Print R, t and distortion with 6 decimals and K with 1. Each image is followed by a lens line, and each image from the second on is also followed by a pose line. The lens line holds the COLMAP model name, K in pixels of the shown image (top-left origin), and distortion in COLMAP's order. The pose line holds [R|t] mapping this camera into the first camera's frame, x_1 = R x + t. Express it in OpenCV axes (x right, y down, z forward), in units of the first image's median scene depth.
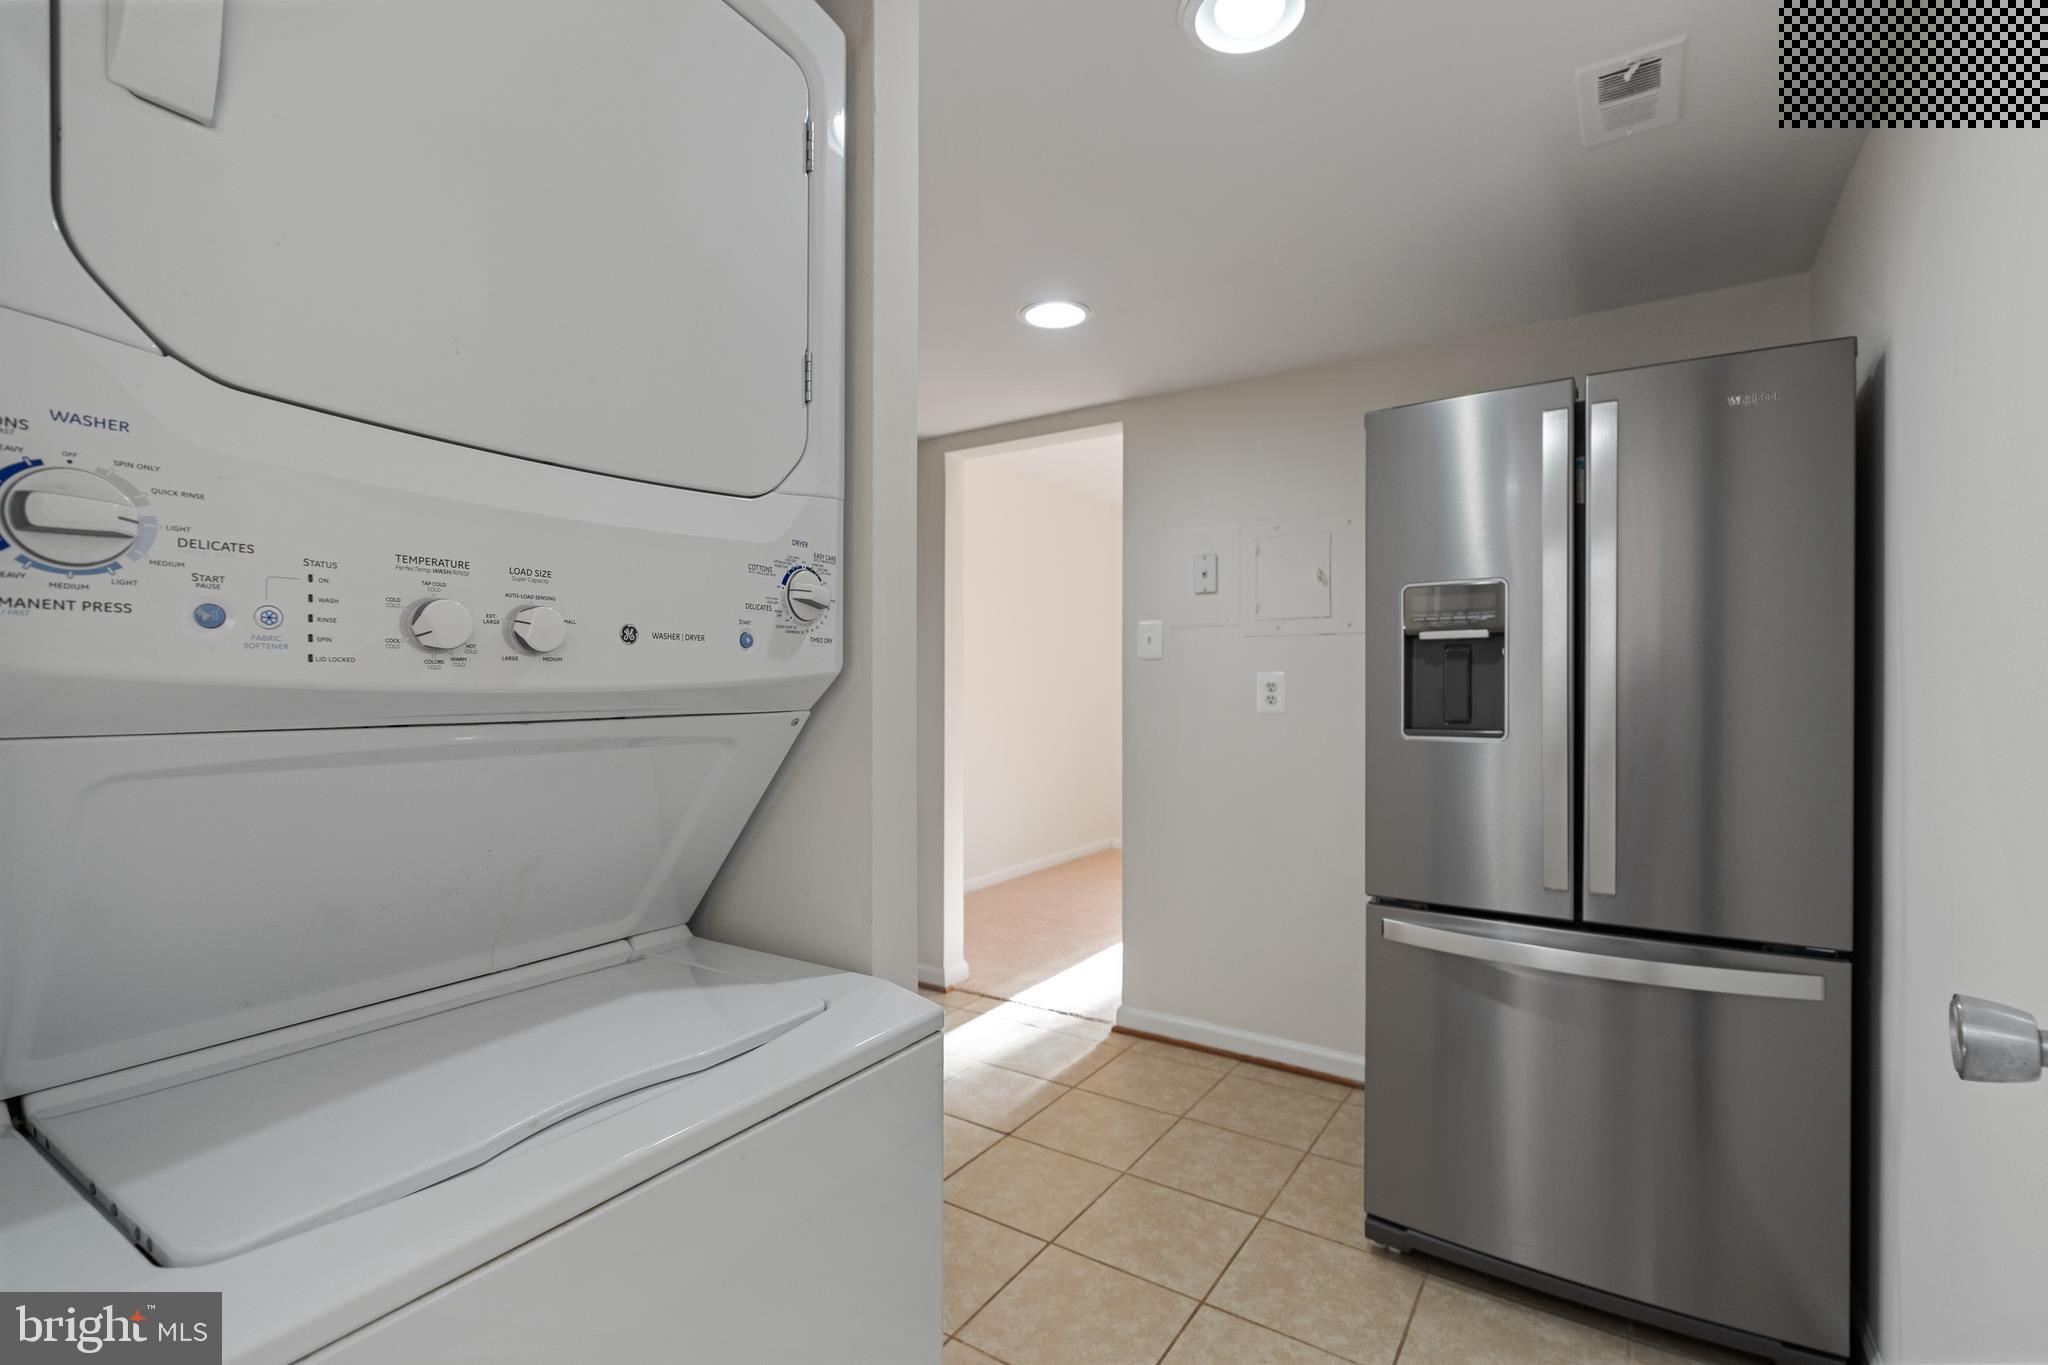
lens RADIAL K [[925.7, 0, 1024.0], [0, 925.7, 682.5], [0, 0, 1]] dist [0.000938, 0.000332]
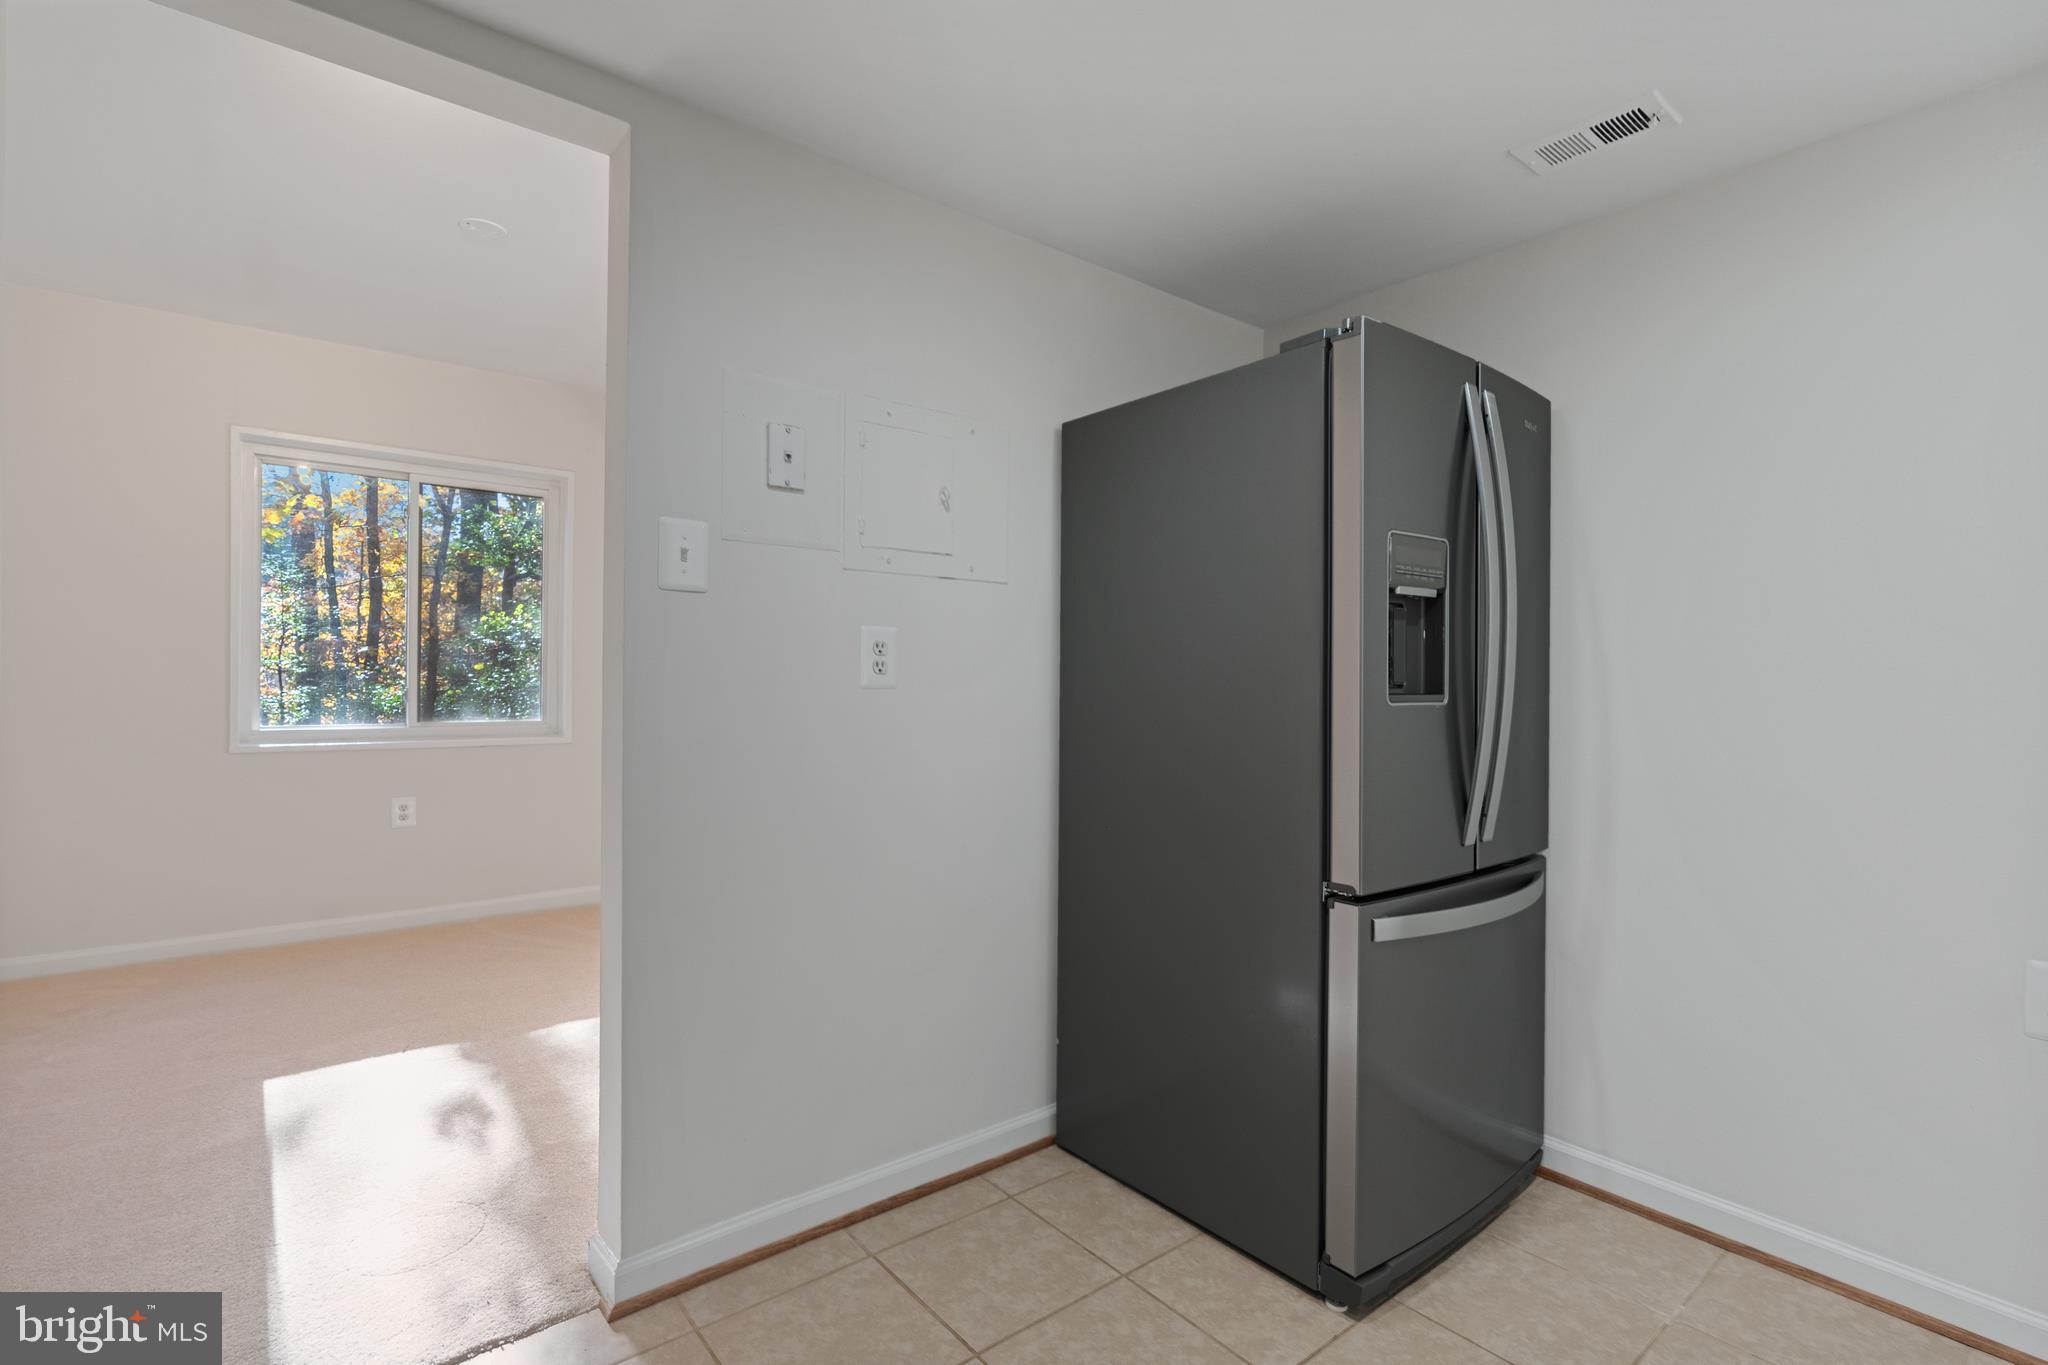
lens RADIAL K [[942.3, 0, 1024.0], [0, 942.3, 682.5], [0, 0, 1]] dist [-0.000459, -0.000033]
pose [[0.307866, -0.001415, 0.951429, -0.354170], [-0.012858, 0.999901, 0.005648, 0.024733], [-0.951343, -0.013973, 0.307818, 0.693349]]
